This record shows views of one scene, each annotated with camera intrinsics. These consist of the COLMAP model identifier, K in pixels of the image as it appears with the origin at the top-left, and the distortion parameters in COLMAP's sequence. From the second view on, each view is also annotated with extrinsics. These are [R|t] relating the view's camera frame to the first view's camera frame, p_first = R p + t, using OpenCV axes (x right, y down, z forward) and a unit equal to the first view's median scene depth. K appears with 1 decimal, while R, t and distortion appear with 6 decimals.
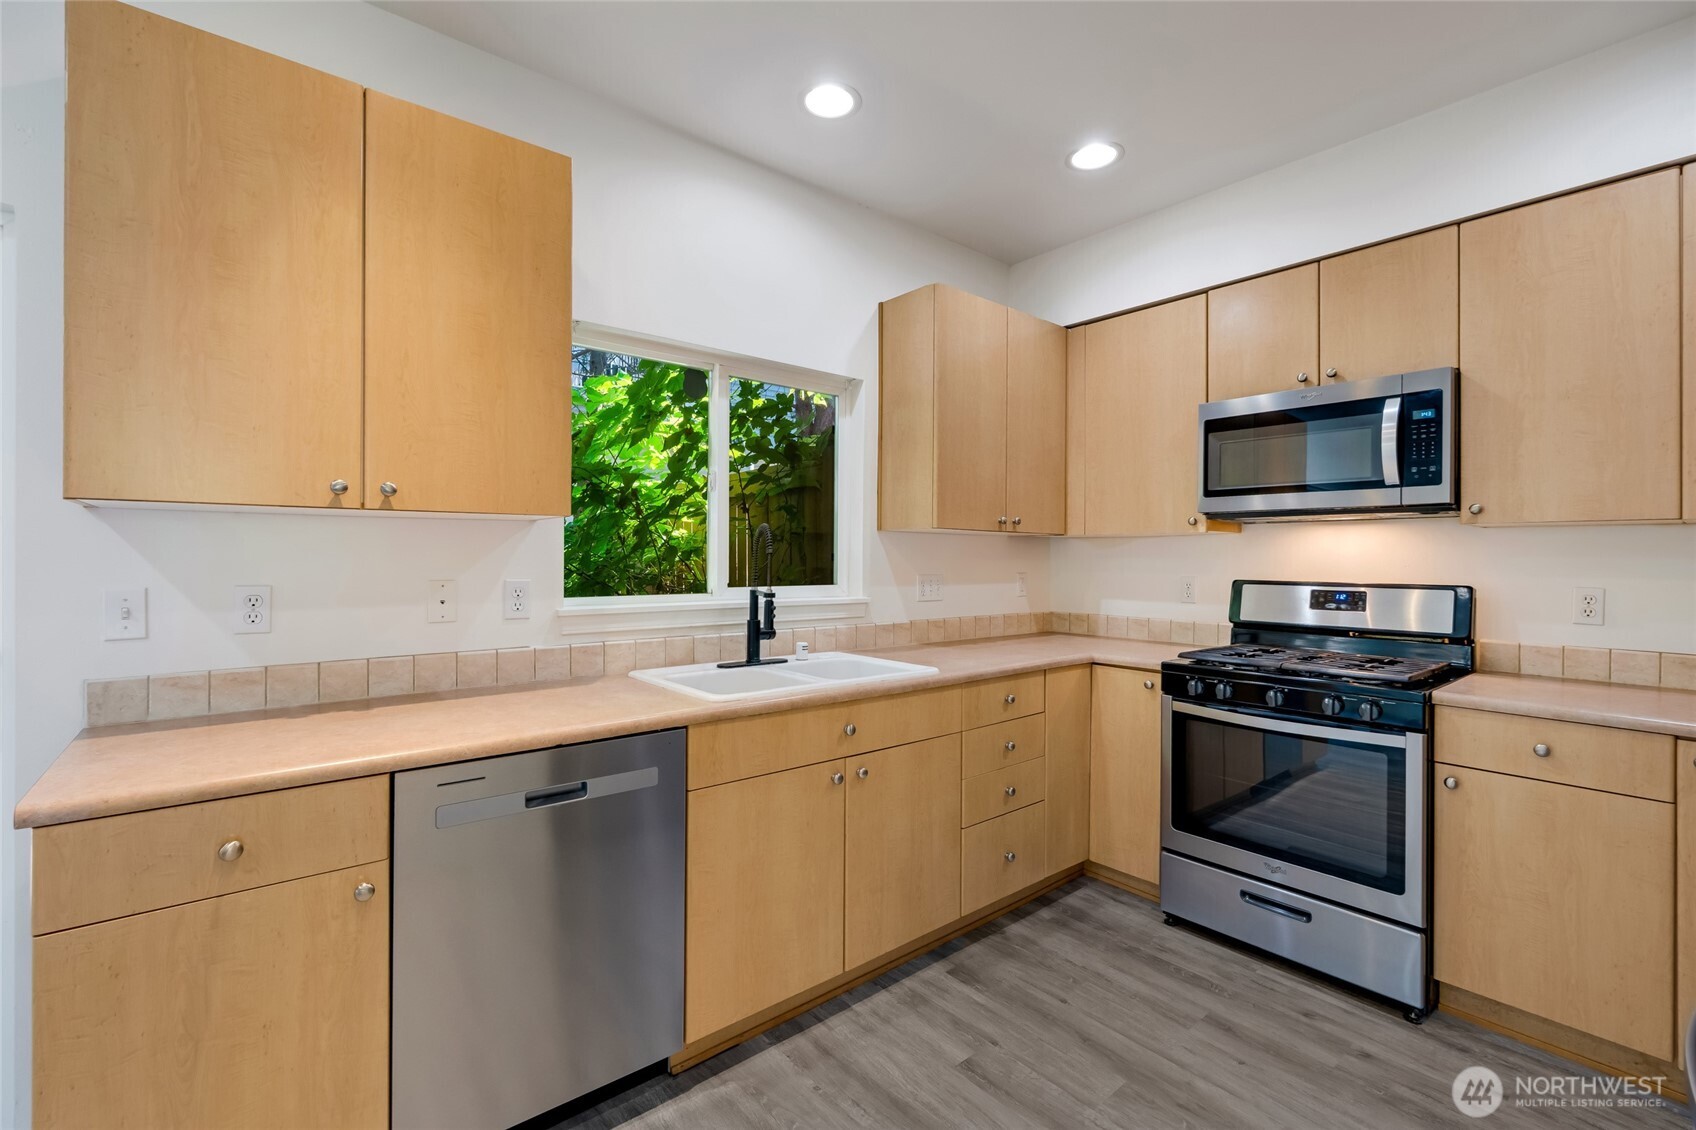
lens RADIAL K [[738.7, 0, 848.1], [0, 738.7, 561.2], [0, 0, 1]] dist [0.000915, 0.000041]
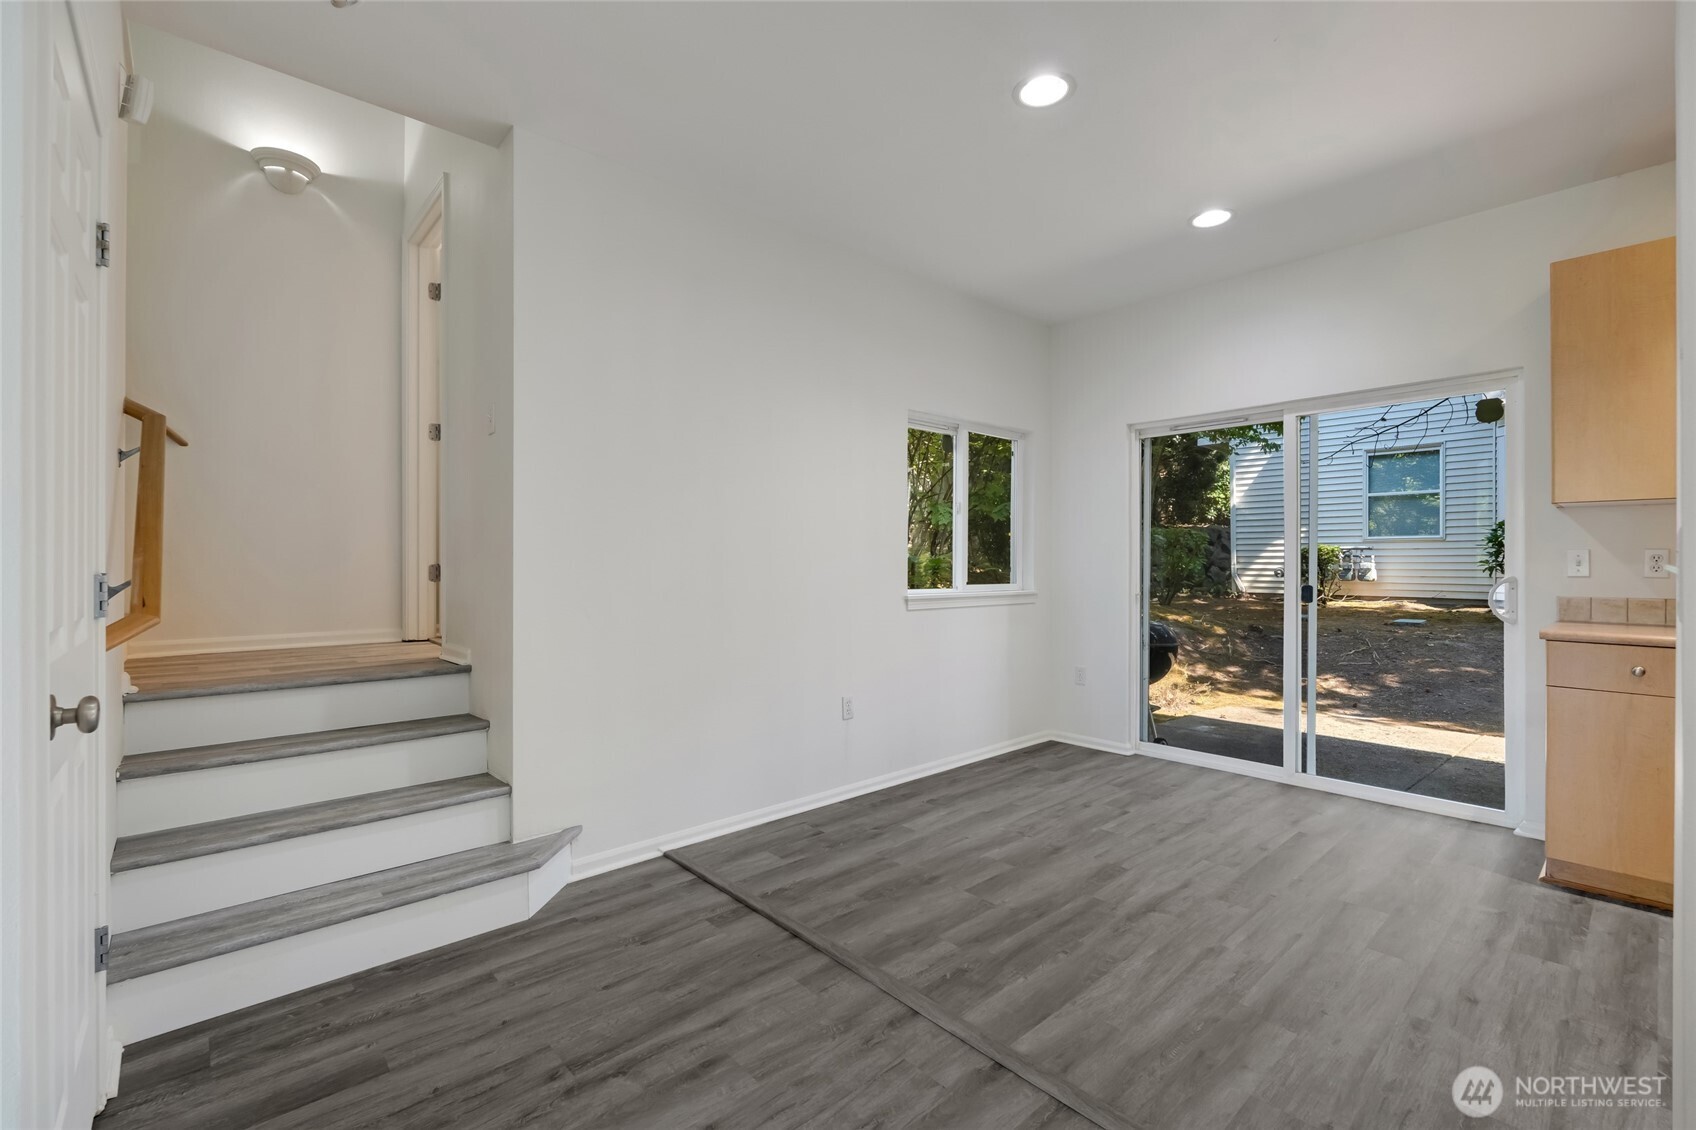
lens RADIAL K [[738.7, 0, 847.9], [0, 738.7, 555.3], [0, 0, 1]] dist [0.000915, 0.000041]
pose [[0.043446, -0.002219, -0.999053, 0.838308], [0.003835, 0.999991, -0.002054, 0.048388], [0.999048, -0.003742, 0.043454, -0.957355]]
